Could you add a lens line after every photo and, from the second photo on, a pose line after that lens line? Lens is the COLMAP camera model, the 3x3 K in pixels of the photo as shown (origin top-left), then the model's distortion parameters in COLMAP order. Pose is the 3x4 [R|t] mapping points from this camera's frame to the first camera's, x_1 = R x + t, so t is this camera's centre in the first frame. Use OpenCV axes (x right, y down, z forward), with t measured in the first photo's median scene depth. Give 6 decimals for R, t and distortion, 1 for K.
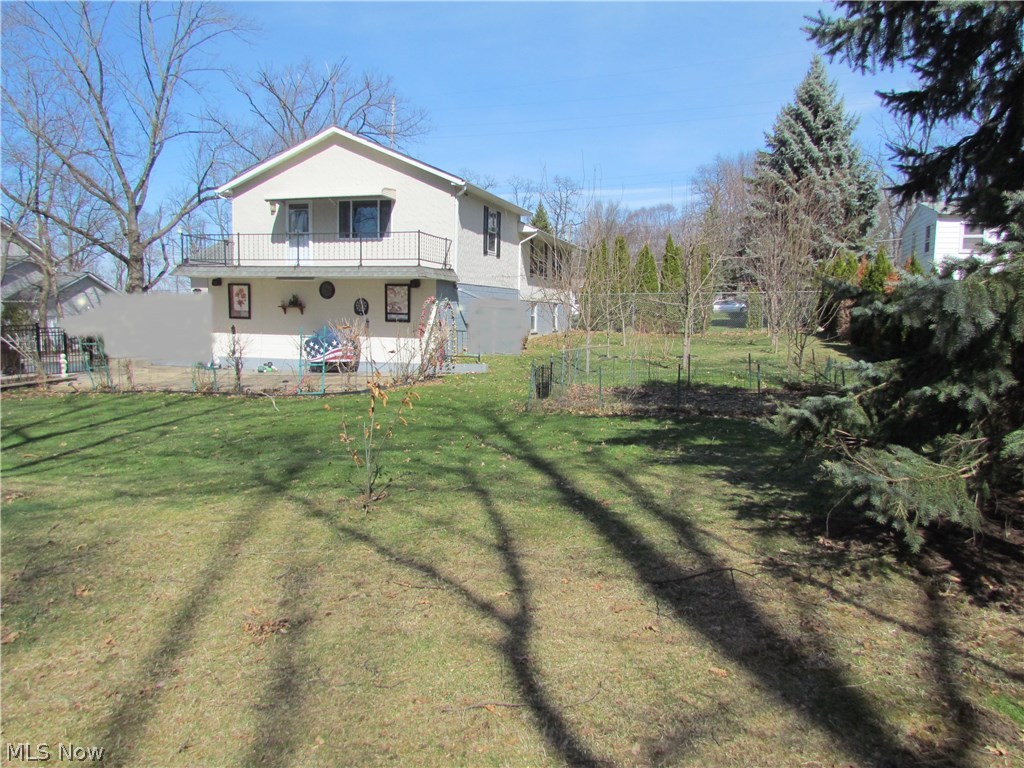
lens RADIAL K [[725.8, 0, 513.4], [0, 725.8, 386.6], [0, 0, 1]] dist [0.025332, -0.012391]
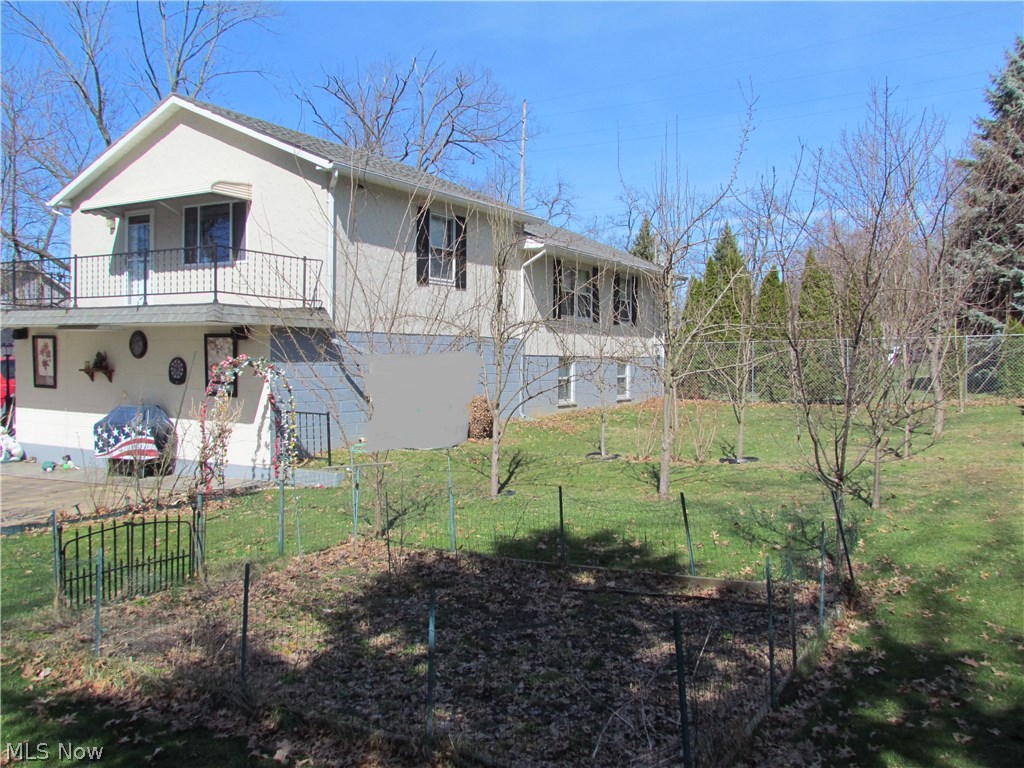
lens RADIAL K [[871.2, 0, 510.8], [0, 871.2, 379.8], [0, 0, 1]] dist [0.003380, 0.002837]
pose [[0.969434, 0.002993, -0.245332, 0.234244], [-0.022867, 0.996675, -0.078202, -0.047999], [0.244282, 0.081421, 0.966280, 0.333830]]
